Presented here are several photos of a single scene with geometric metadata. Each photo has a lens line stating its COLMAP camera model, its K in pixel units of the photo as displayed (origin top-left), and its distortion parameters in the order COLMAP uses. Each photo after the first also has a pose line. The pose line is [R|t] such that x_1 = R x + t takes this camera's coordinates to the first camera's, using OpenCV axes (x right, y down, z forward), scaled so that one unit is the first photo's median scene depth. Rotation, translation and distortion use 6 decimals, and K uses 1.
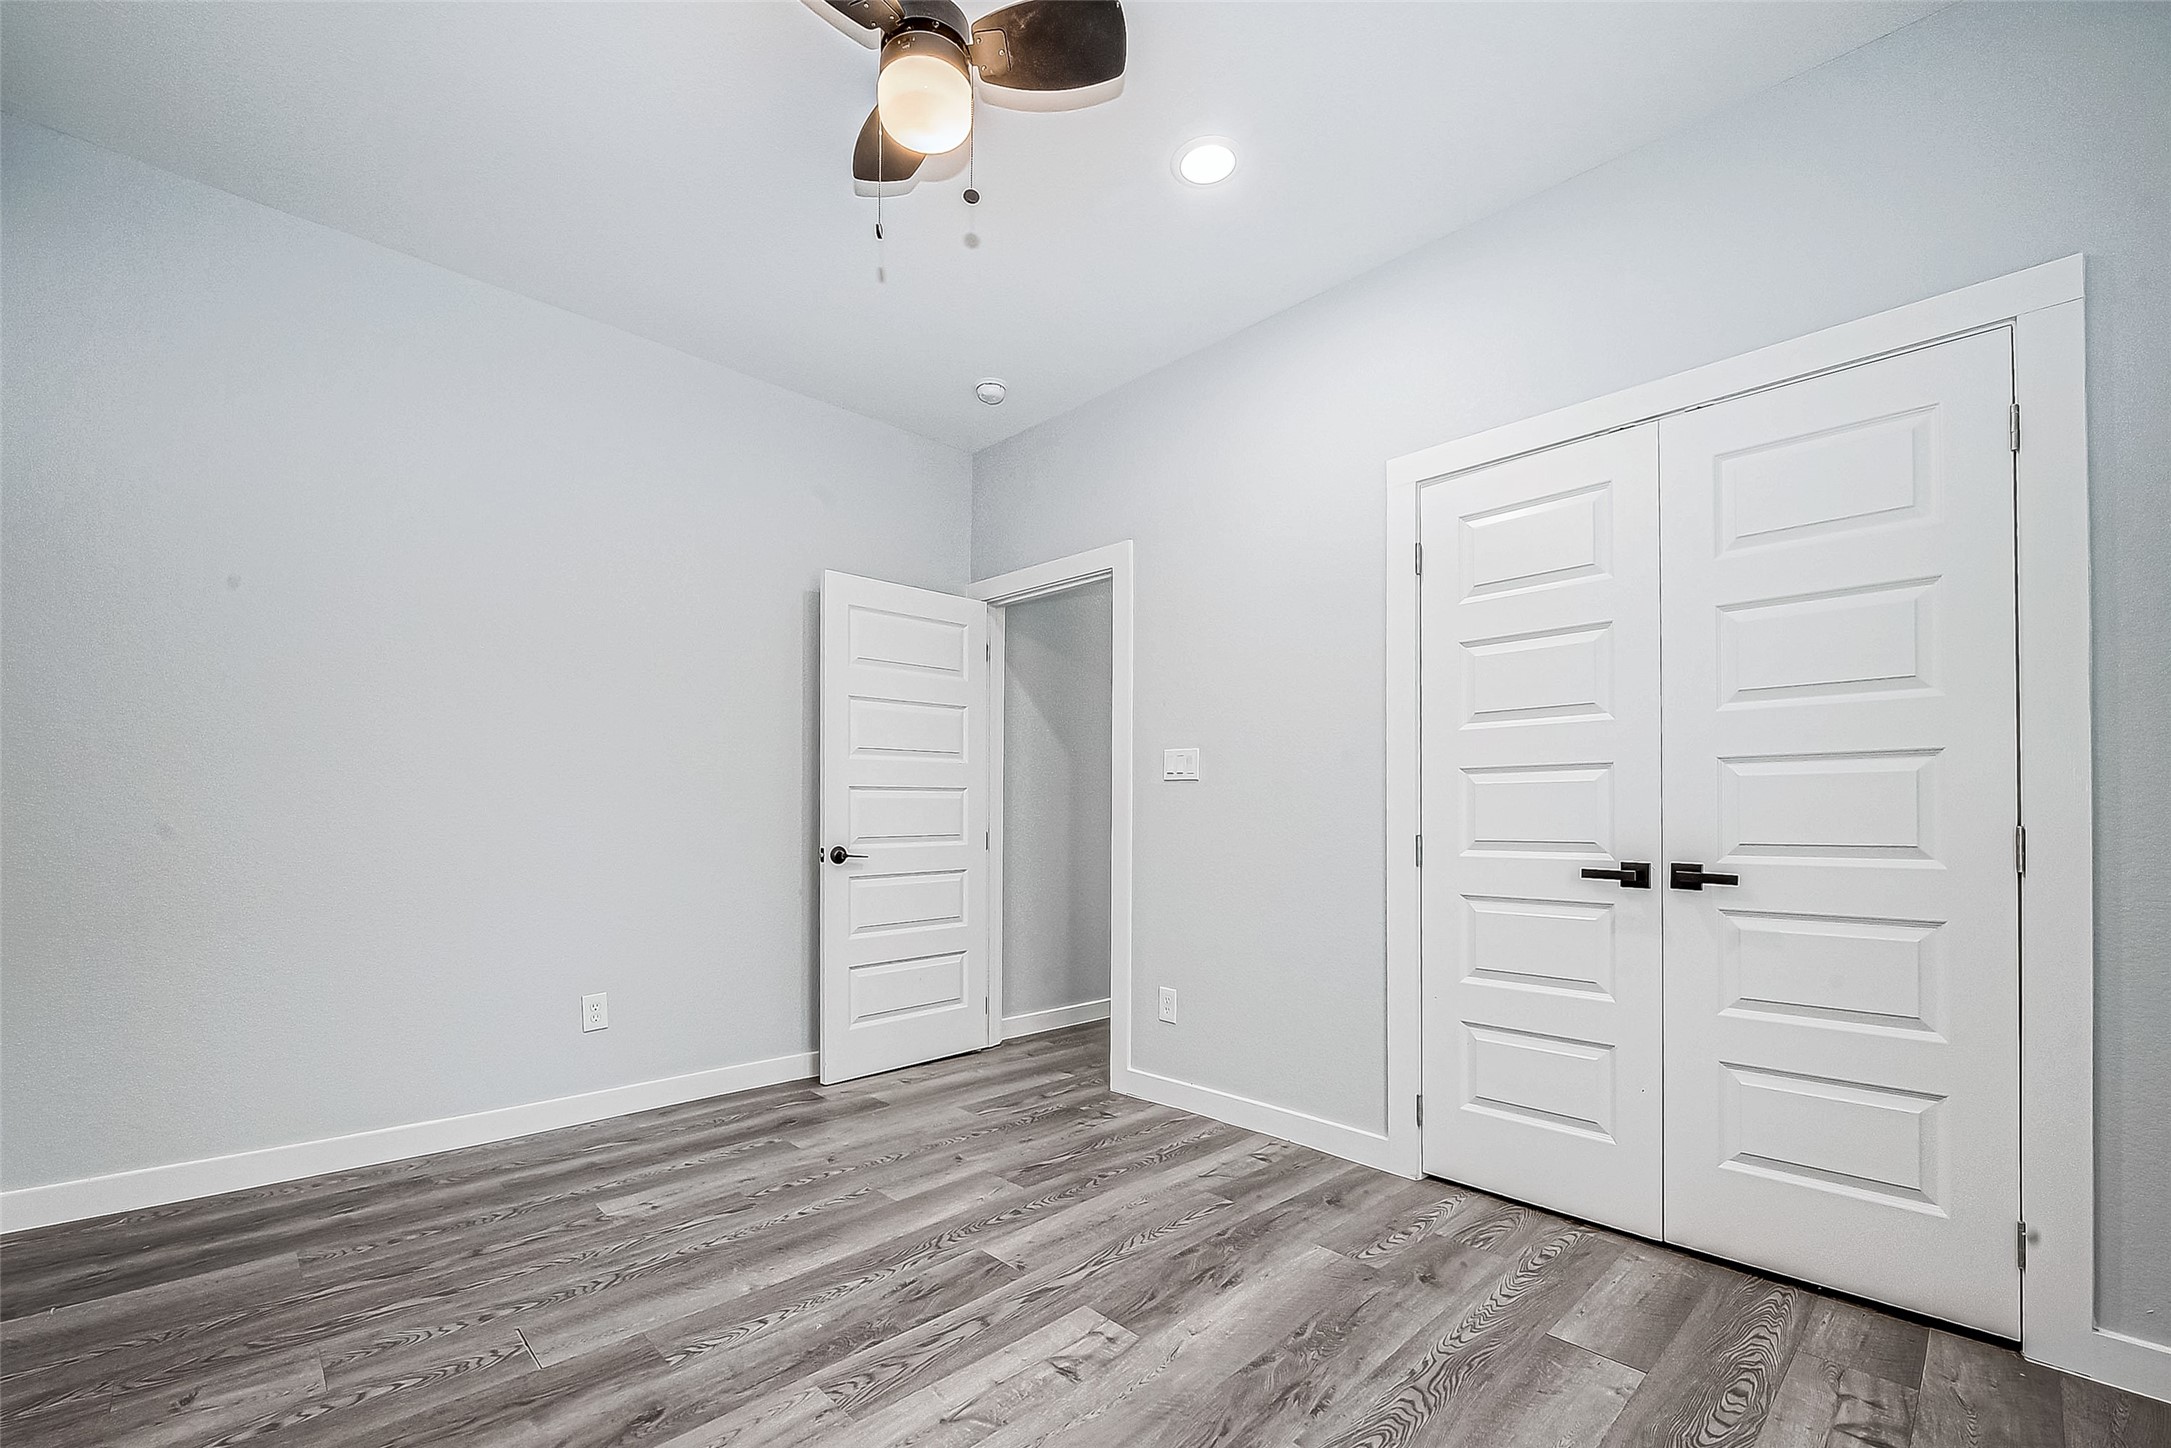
lens RADIAL K [[867.2, 0, 1023.7], [0, 867.2, 808.1], [0, 0, 1]] dist [-0.002506, -0.000344]
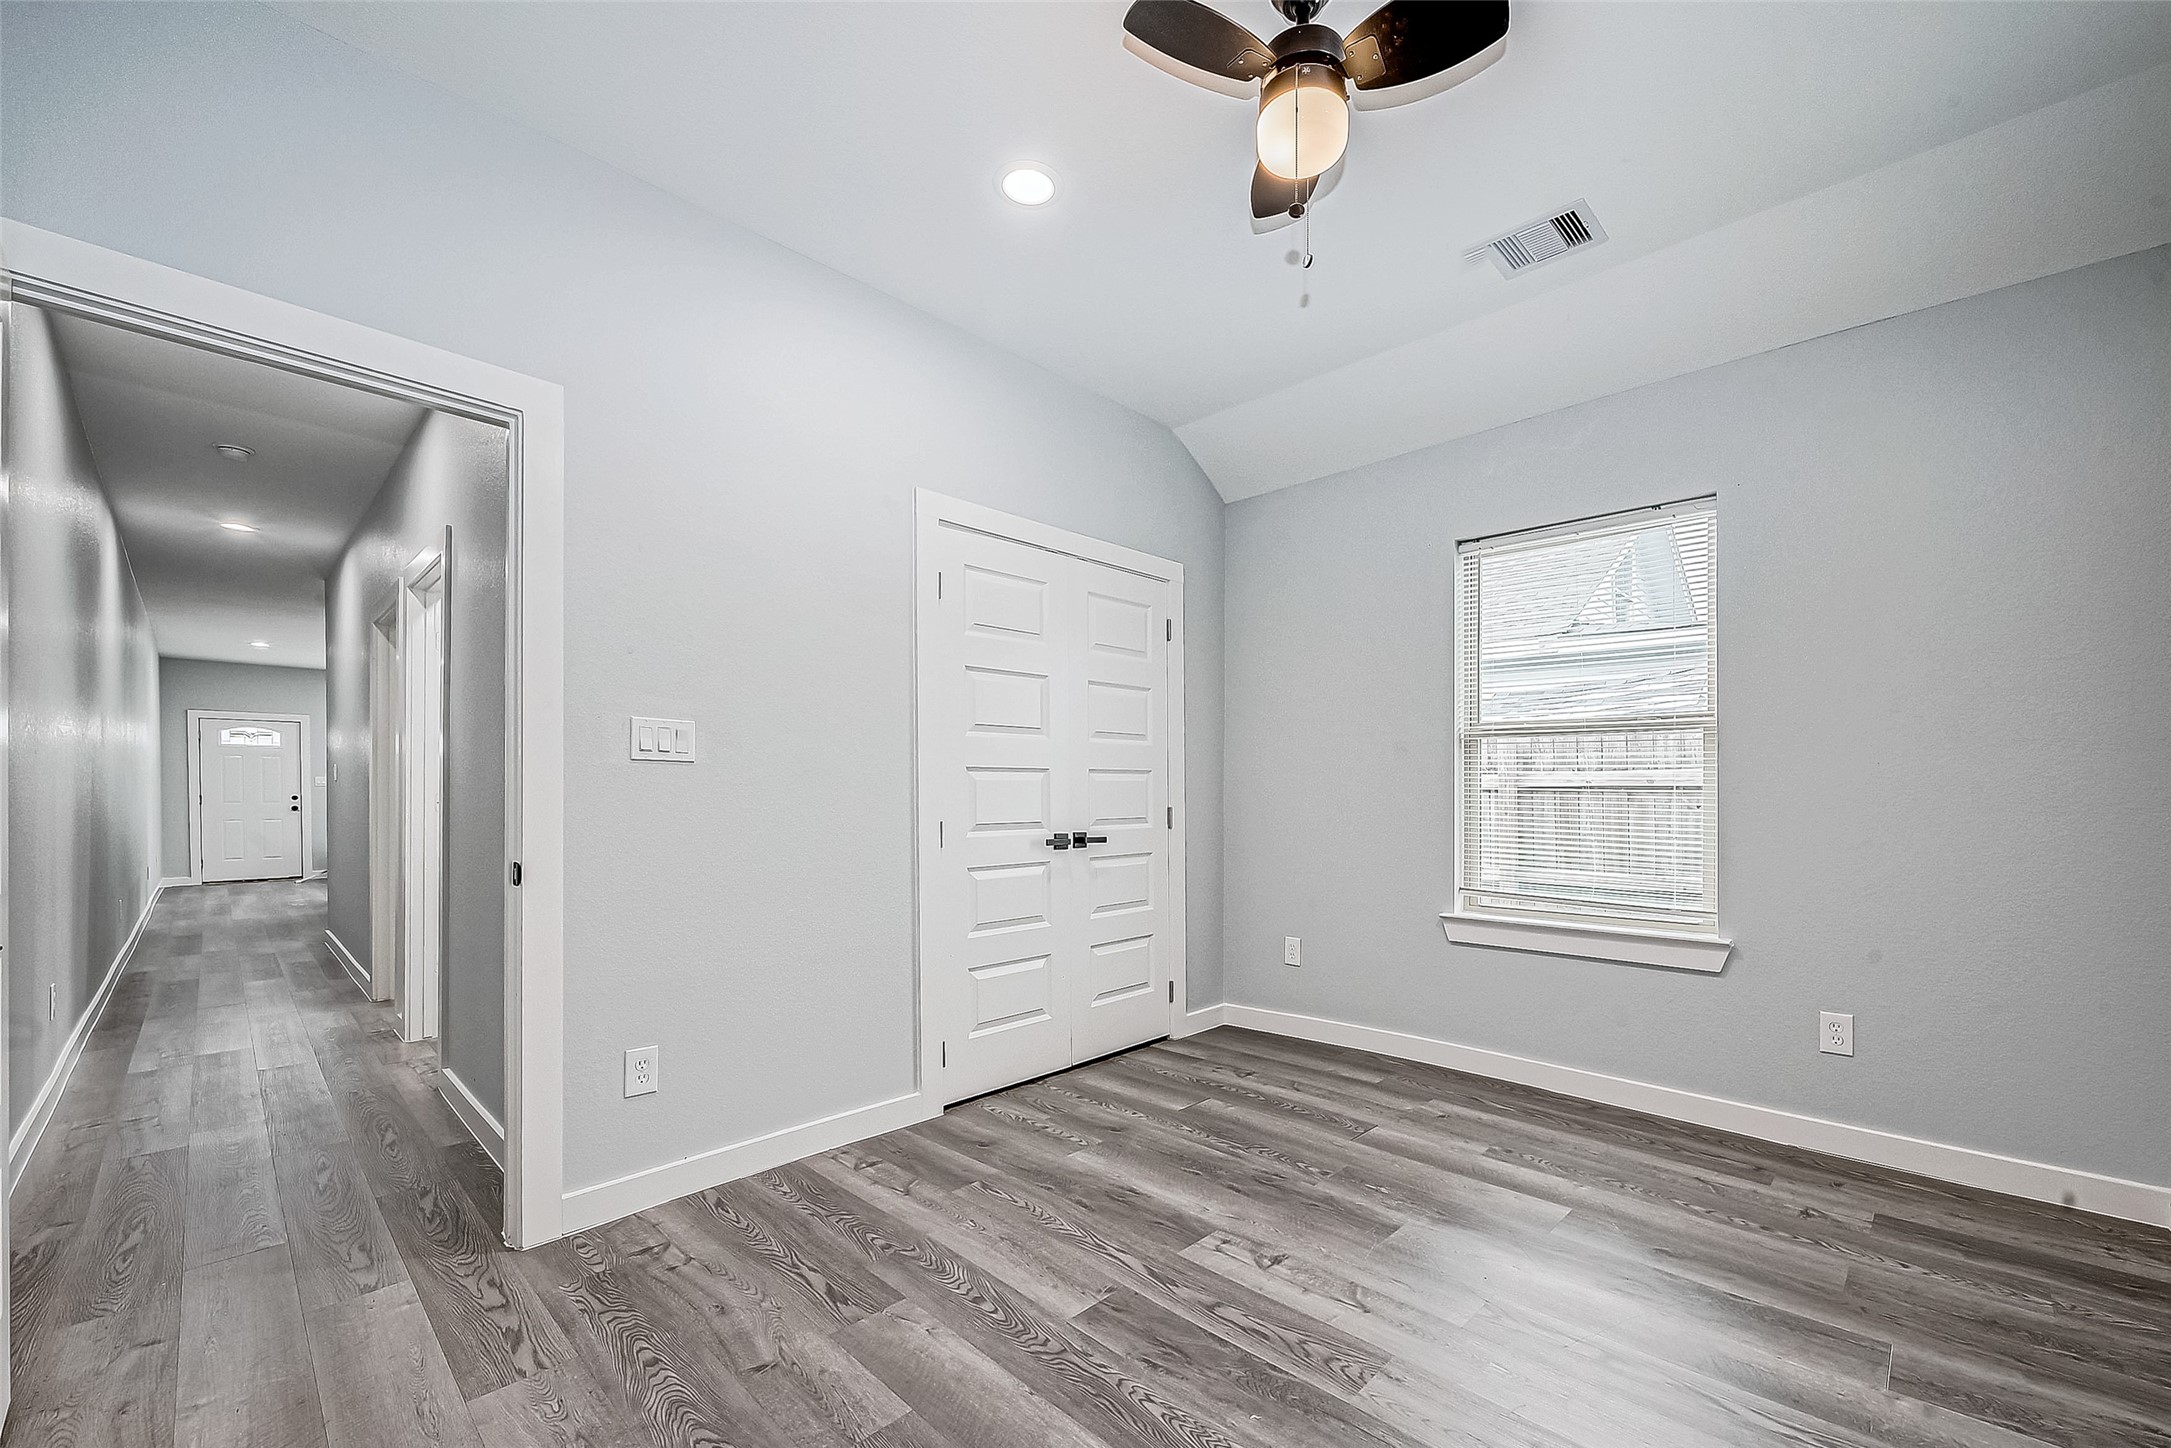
lens RADIAL K [[914.2, 0, 1095.9], [0, 914.2, 801.1], [0, 0, 1]] dist [-0.002184, -0.000277]
pose [[-0.059068, -0.006523, 0.998233, -0.965821], [-0.004969, 0.999968, 0.006241, -0.006653], [-0.998242, -0.004591, -0.059099, 1.051230]]
